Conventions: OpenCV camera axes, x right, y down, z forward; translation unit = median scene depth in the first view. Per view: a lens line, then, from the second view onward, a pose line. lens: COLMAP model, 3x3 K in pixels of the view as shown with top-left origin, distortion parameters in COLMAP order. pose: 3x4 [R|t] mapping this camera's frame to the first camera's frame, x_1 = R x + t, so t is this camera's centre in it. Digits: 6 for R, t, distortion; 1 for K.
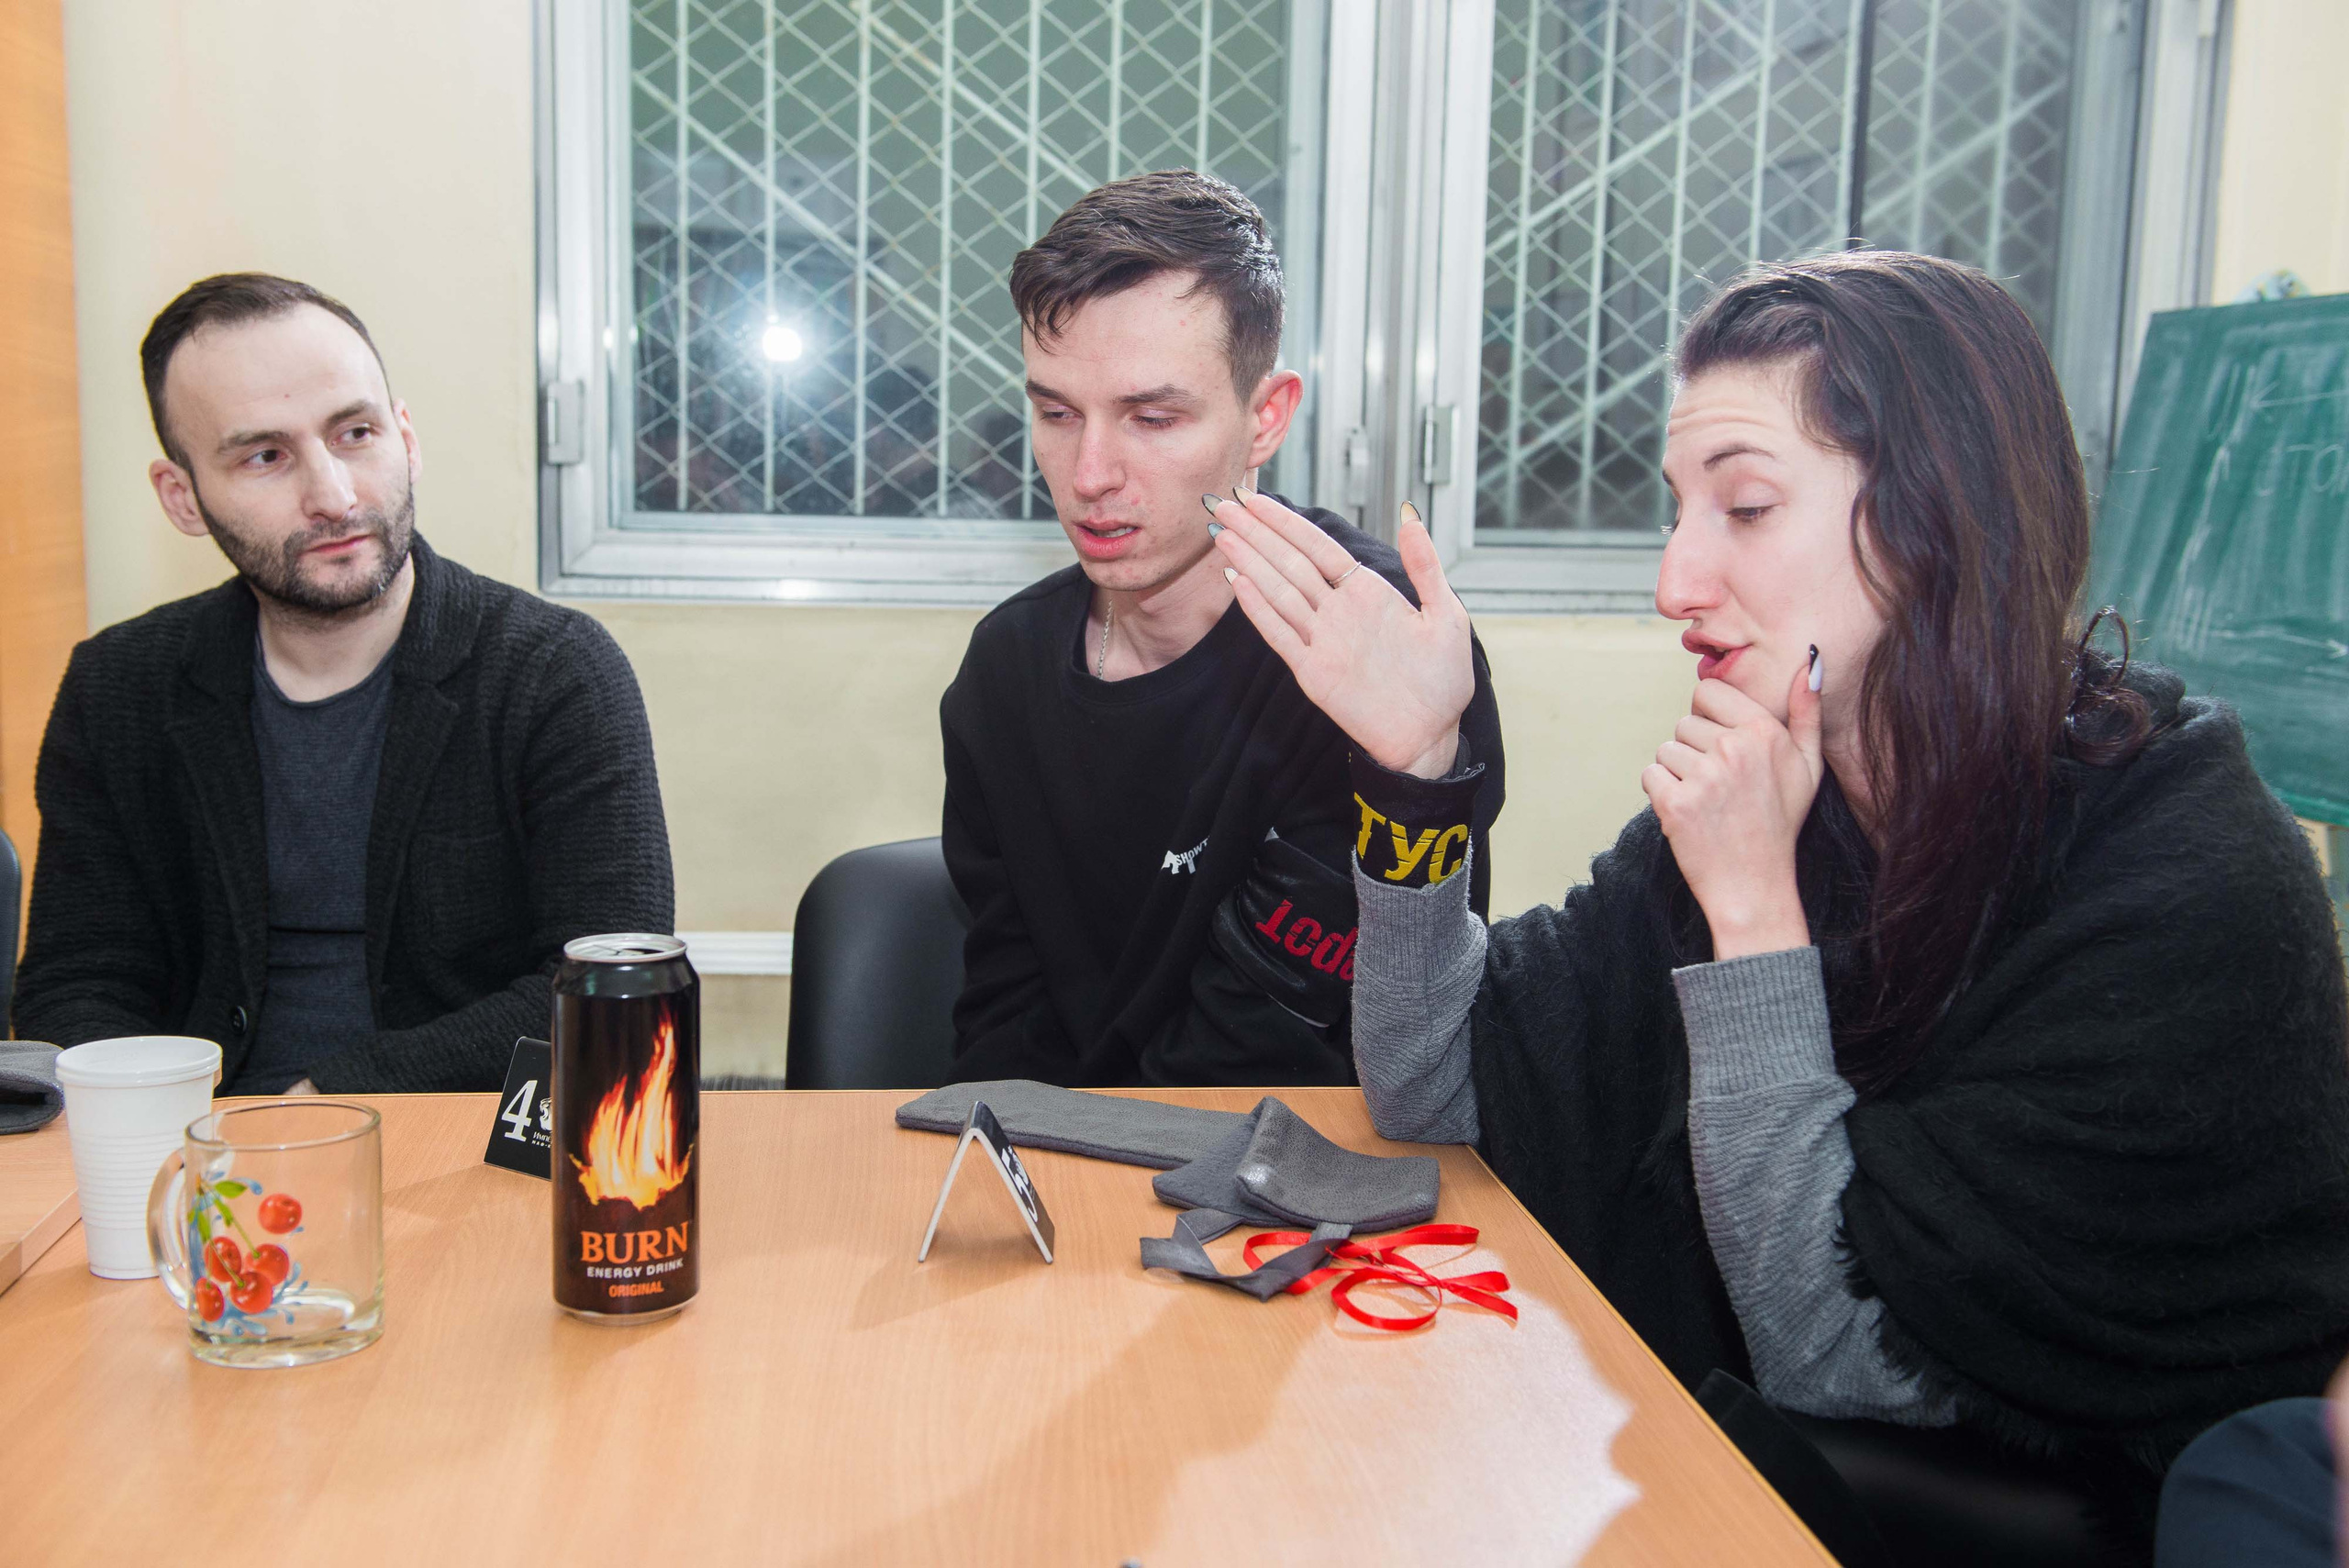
lens RADIAL K [[2499.3, 0, 1165.3], [0, 2499.3, 783.3], [0, 0, 1]] dist [0.058277, 0.016418]
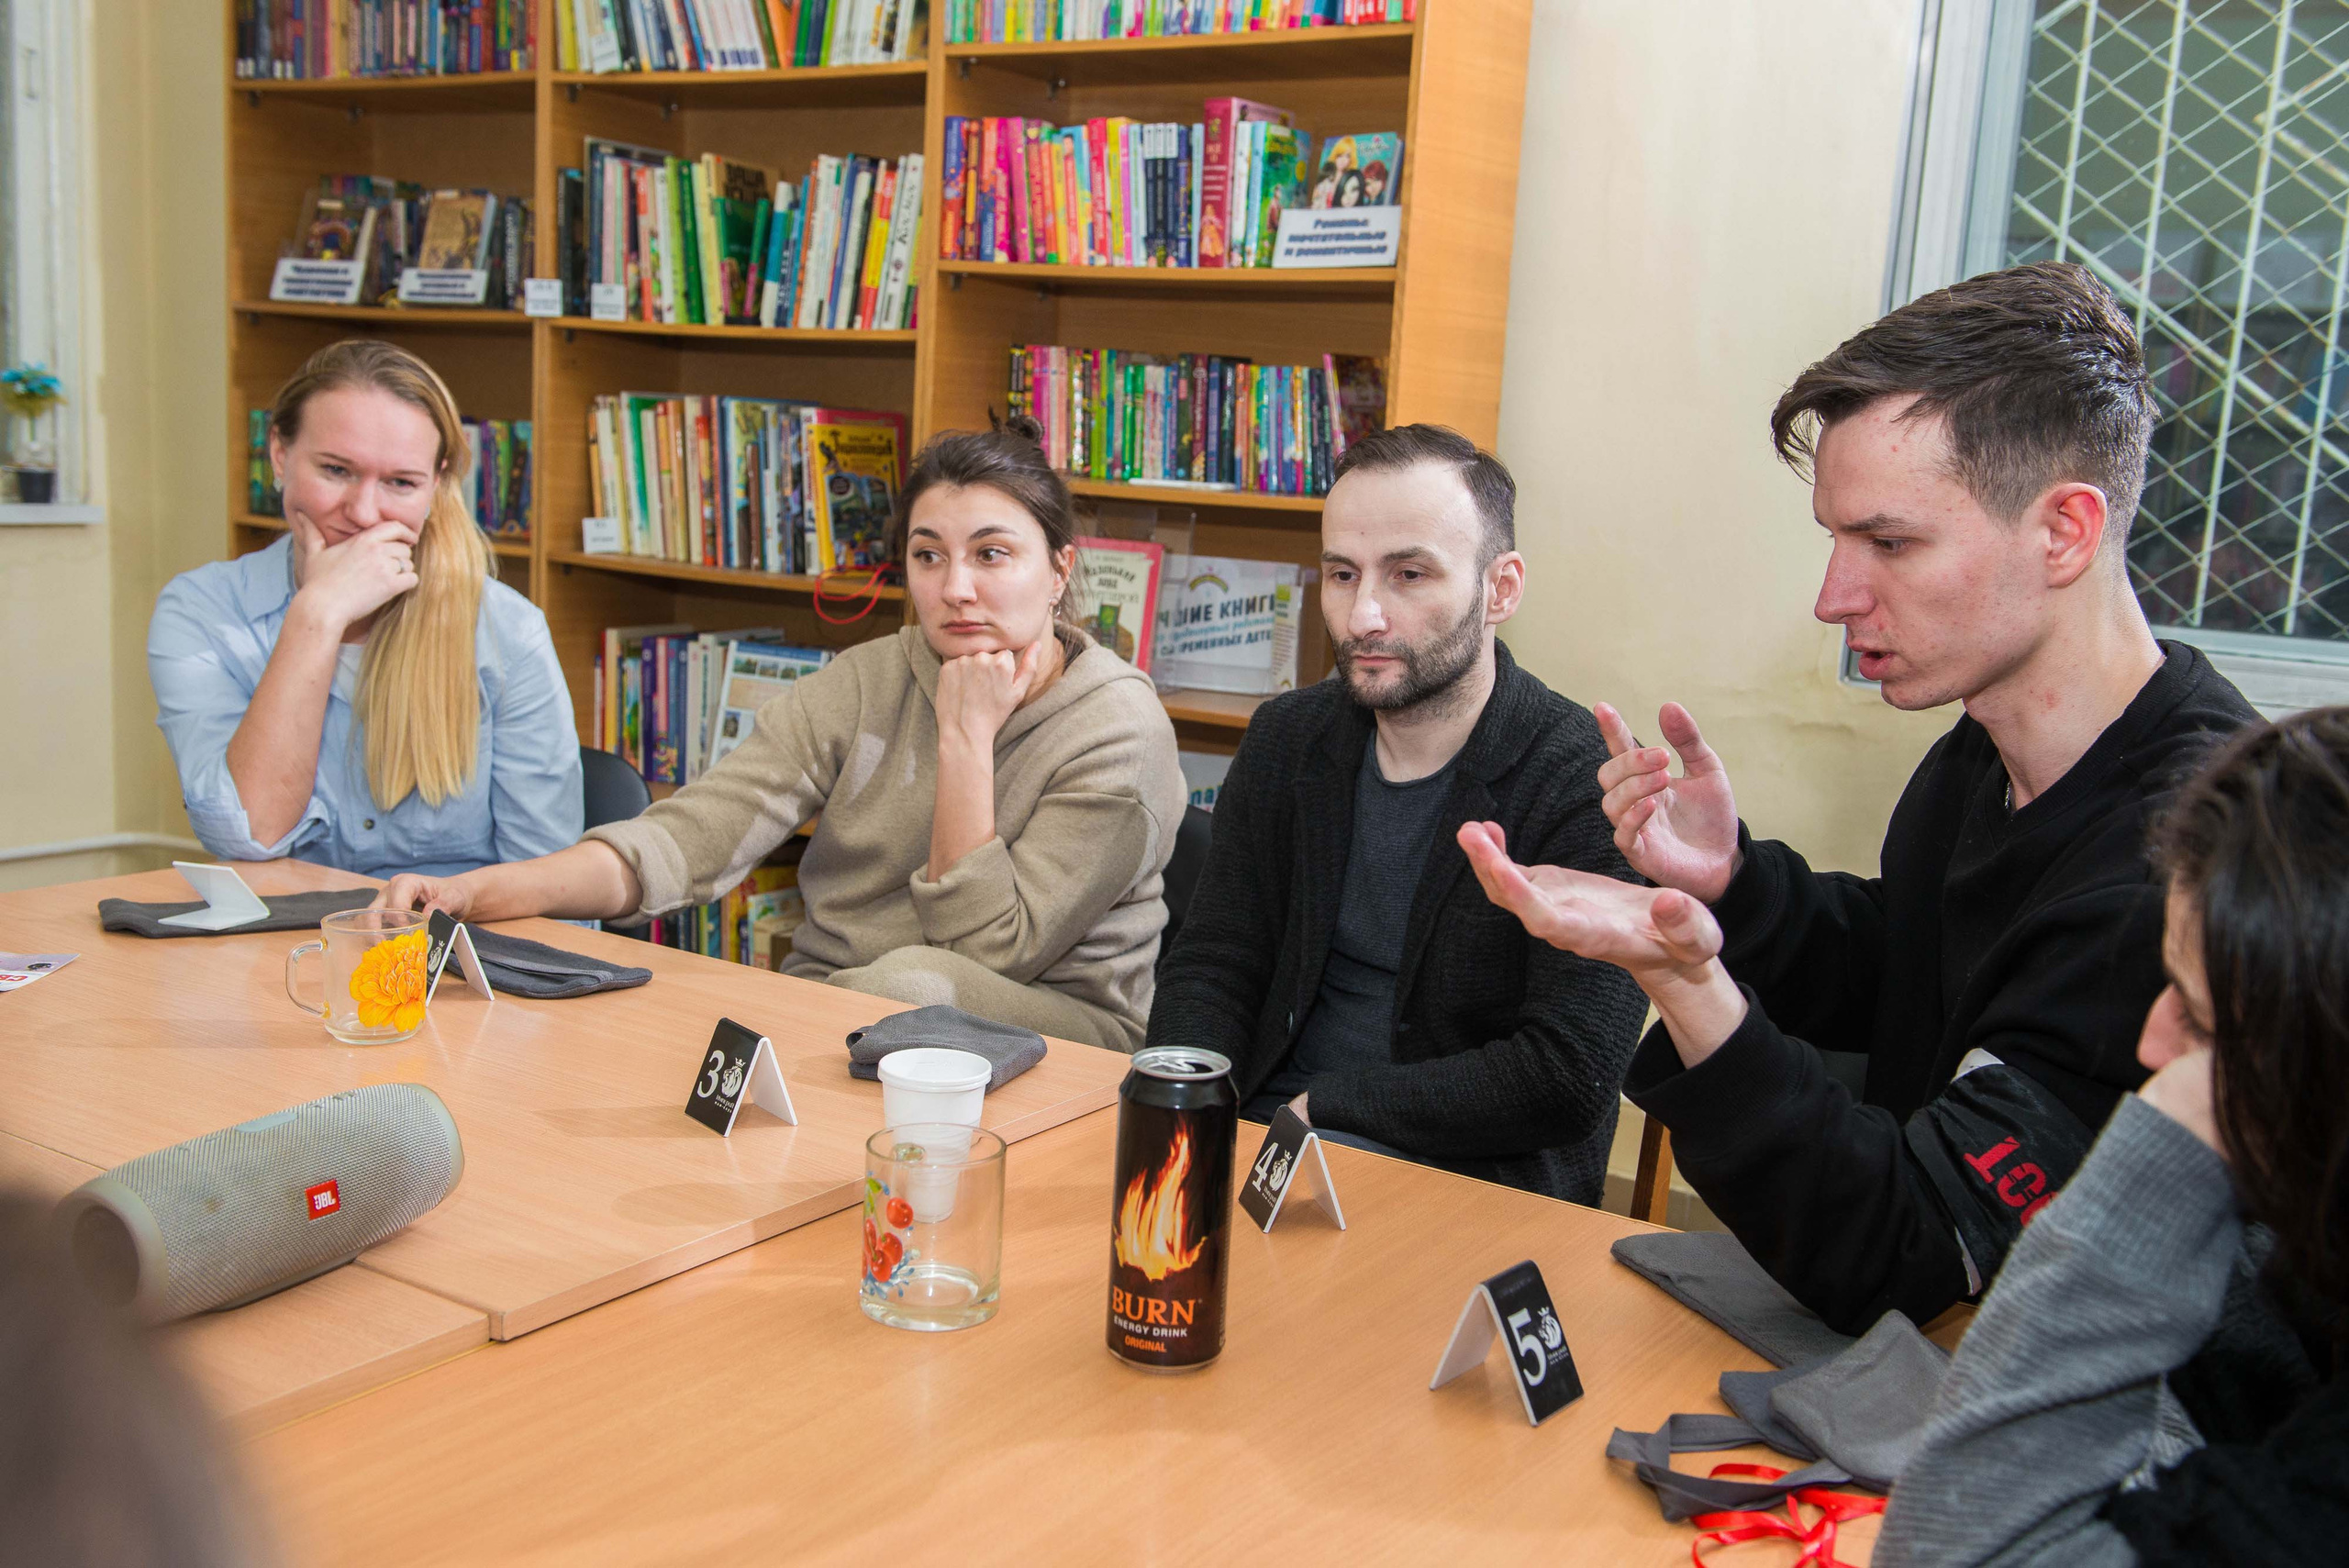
lens RADIAL K [[2230.3, 0, 1174.5], [0, 2230.3, 784.0], [0, 0, 1]] dist [0.008702, 0.016862]
pose [[0.768687, 0.121827, -0.627916, 0.148565], [-0.120824, 0.991676, 0.044491, -0.038724], [0.628110, 0.041667, 0.777009, 0.055409]]
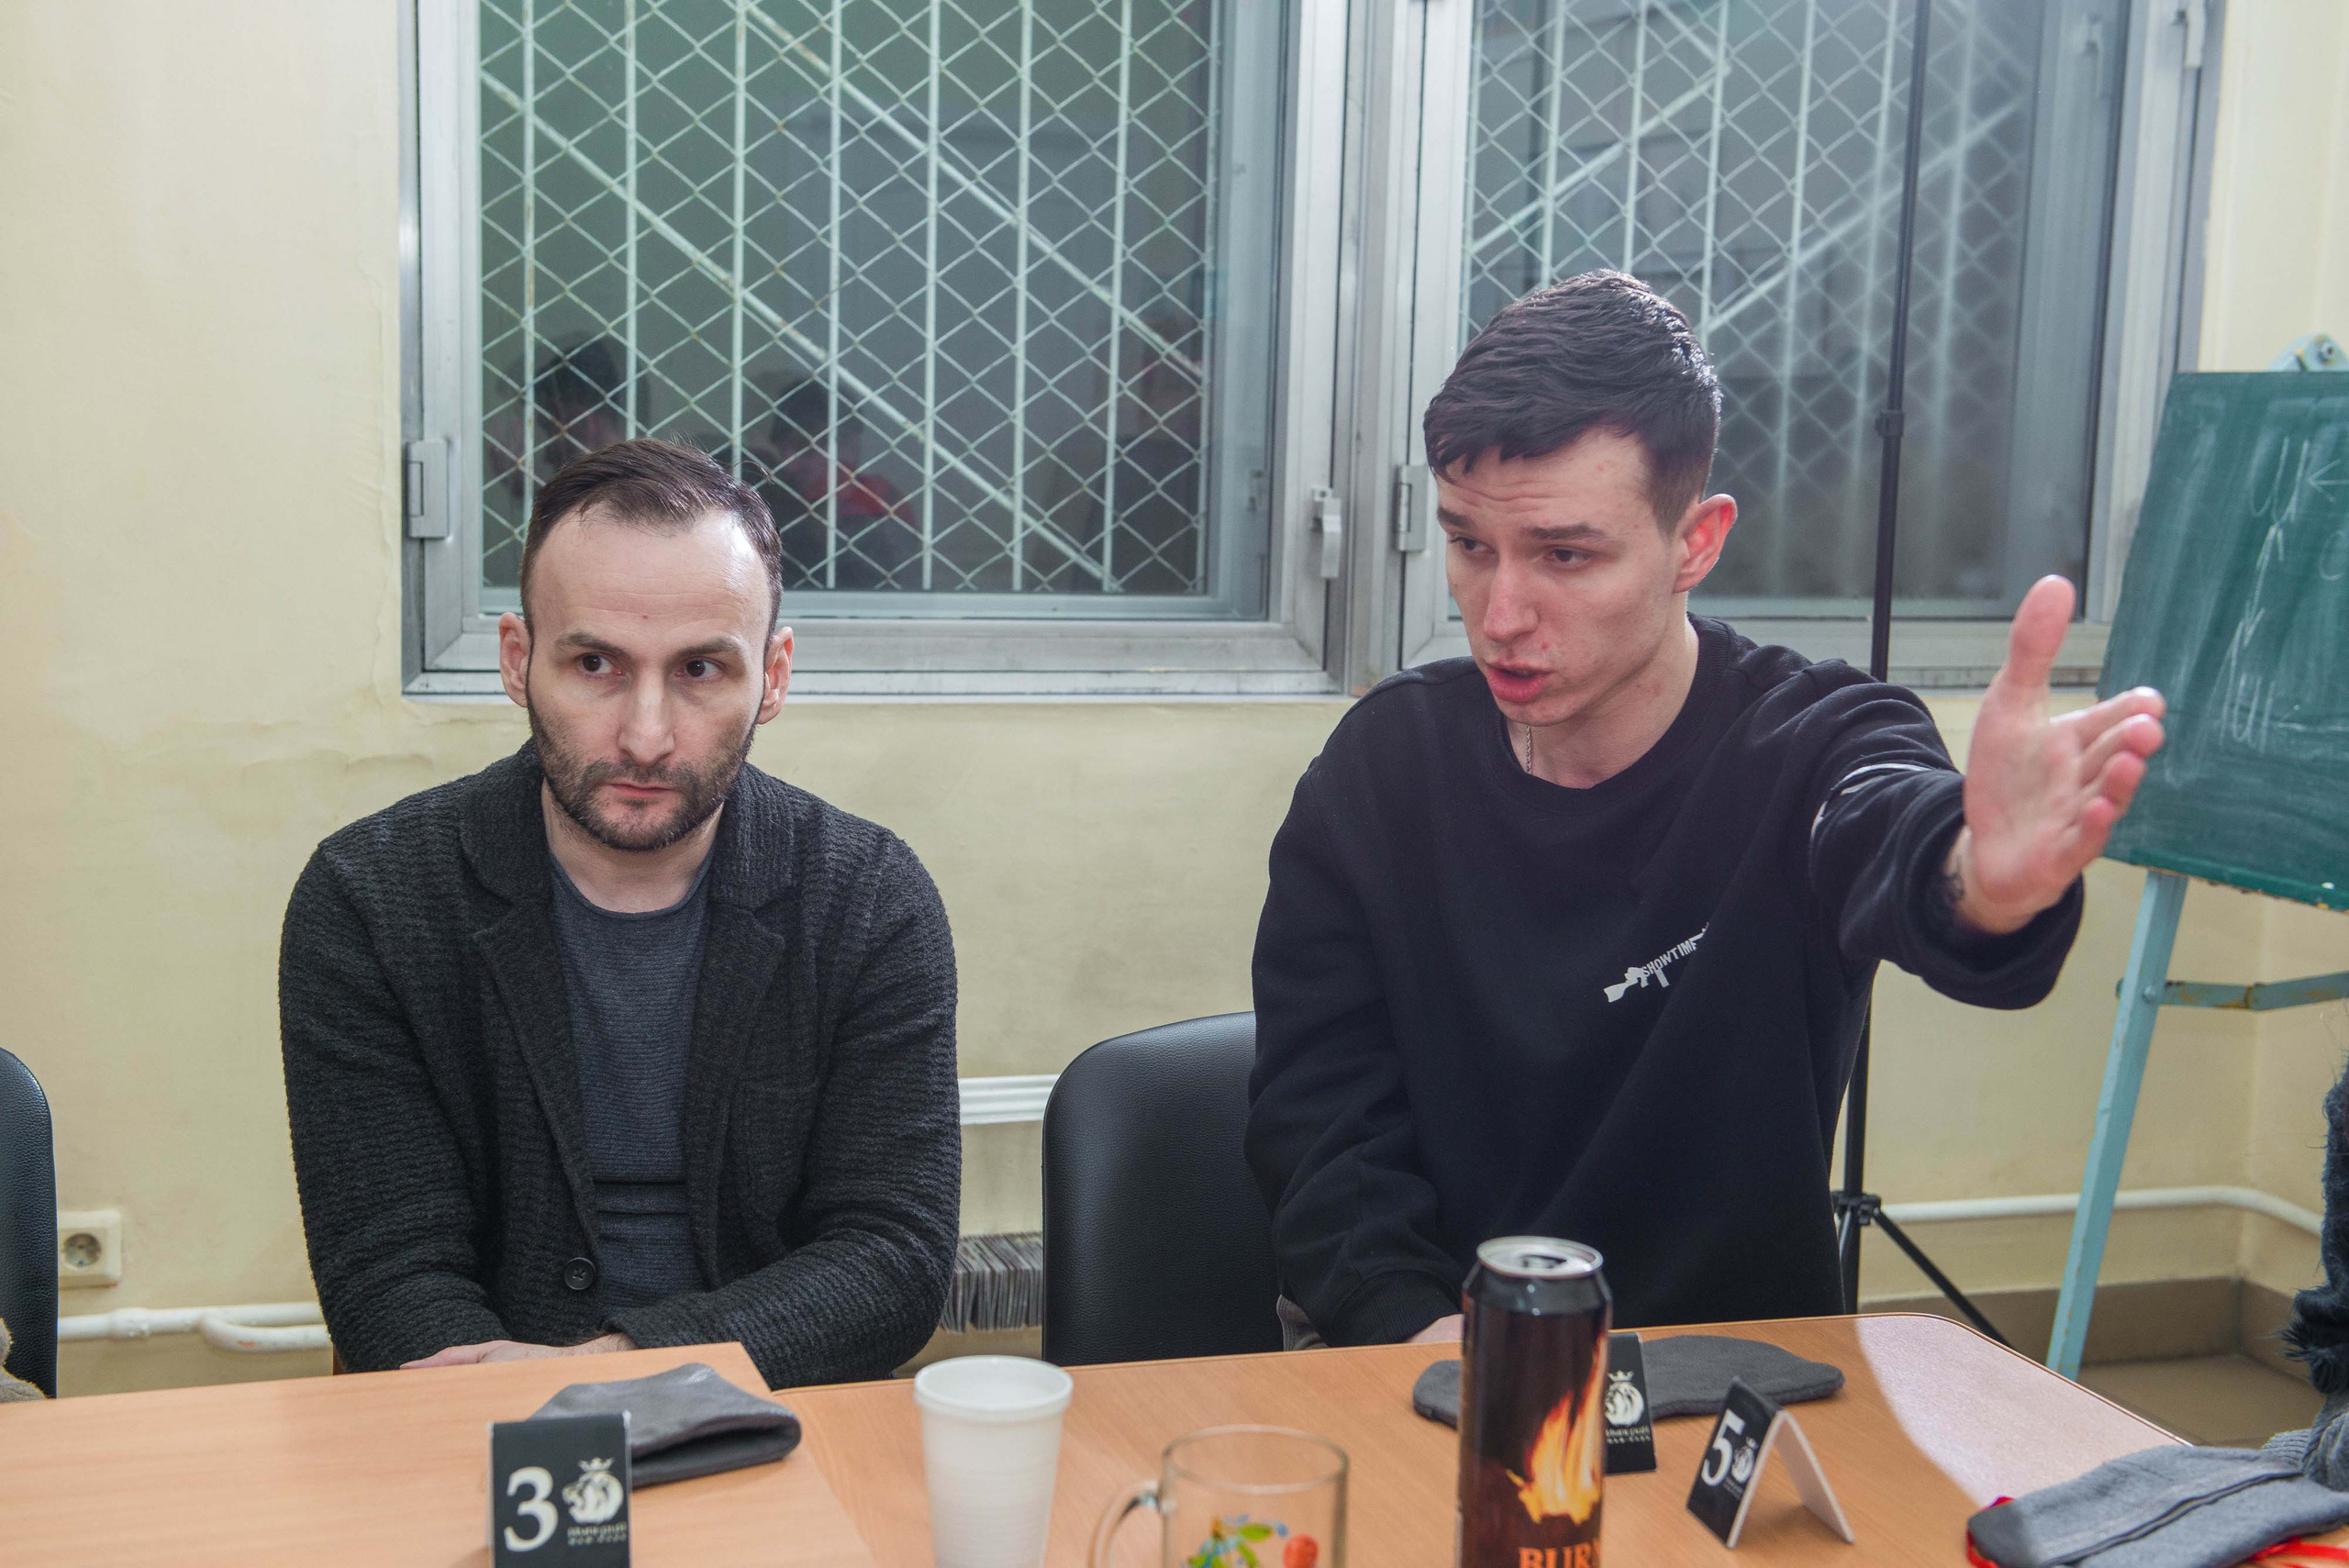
lens RADIAL K [[3064.0, 0, 1173.8], [0, 3064.0, 787.4], [0, 0, 1]] dist [0.133207, 0.008324]
pose [[0.980732, -0.018735, 0.194455, -0.201322], [0.018520, 0.999824, 0.002924, -0.043447], [-0.194476, 0.000733, 0.980907, -0.058955]]
